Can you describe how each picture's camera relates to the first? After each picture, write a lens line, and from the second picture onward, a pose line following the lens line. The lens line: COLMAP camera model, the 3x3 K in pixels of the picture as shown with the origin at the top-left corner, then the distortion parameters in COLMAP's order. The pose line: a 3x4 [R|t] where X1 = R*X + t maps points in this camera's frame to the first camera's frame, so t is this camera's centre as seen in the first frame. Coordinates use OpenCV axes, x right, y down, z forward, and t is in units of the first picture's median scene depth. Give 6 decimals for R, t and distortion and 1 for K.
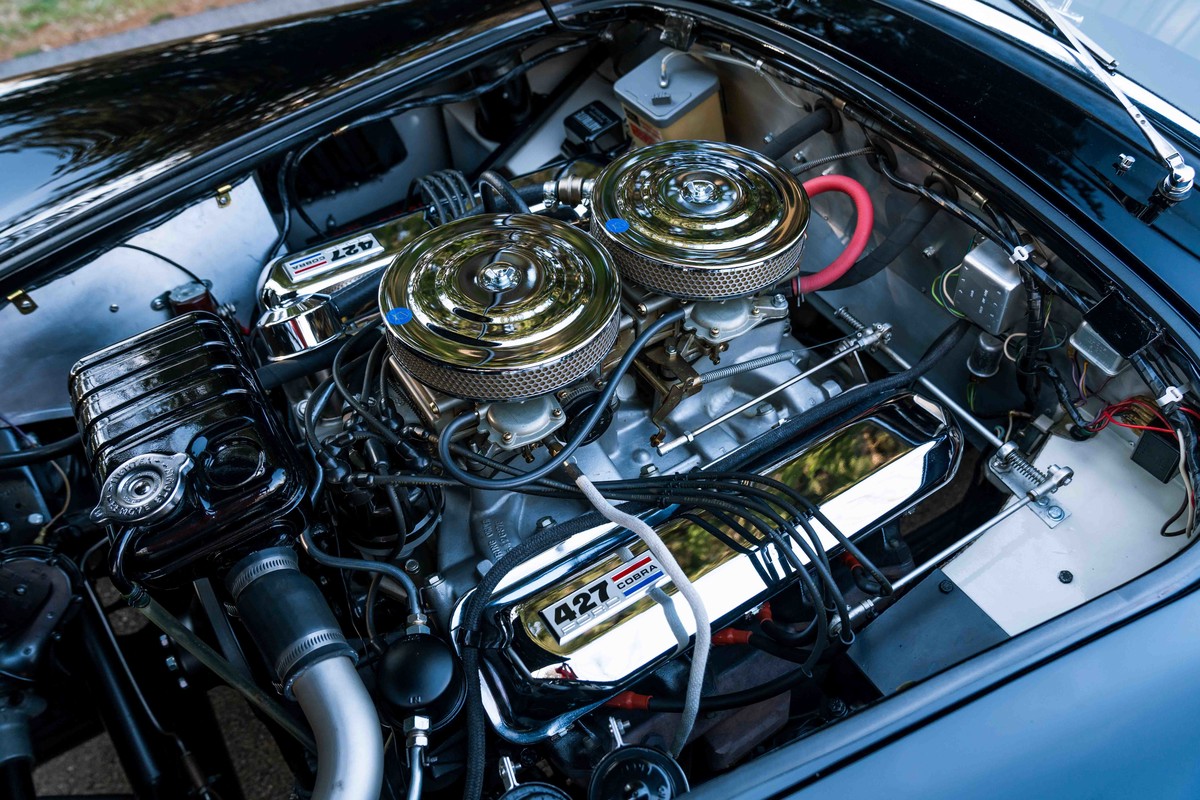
lens RADIAL K [[876.5, 0, 600.0], [0, 876.5, 400.0], [0, 0, 1]] dist [-0.033528, 0.001422]
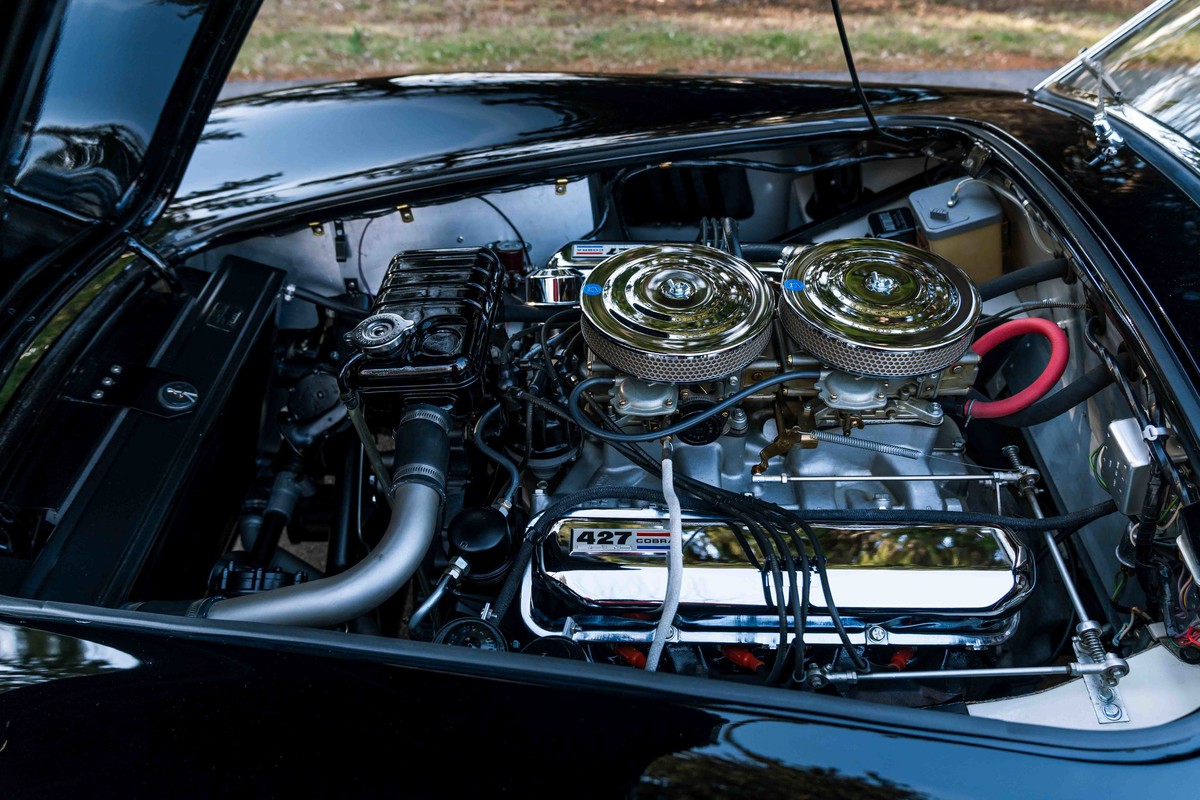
lens RADIAL K [[876.5, 0, 600.0], [0, 876.5, 400.0], [0, 0, 1]] dist [-0.033528, 0.001422]
pose [[0.824217, 0.359617, -0.437426, 0.339497], [-0.400212, 0.916423, -0.000685, 0.042175], [0.400620, 0.175628, 0.899254, -0.119199]]
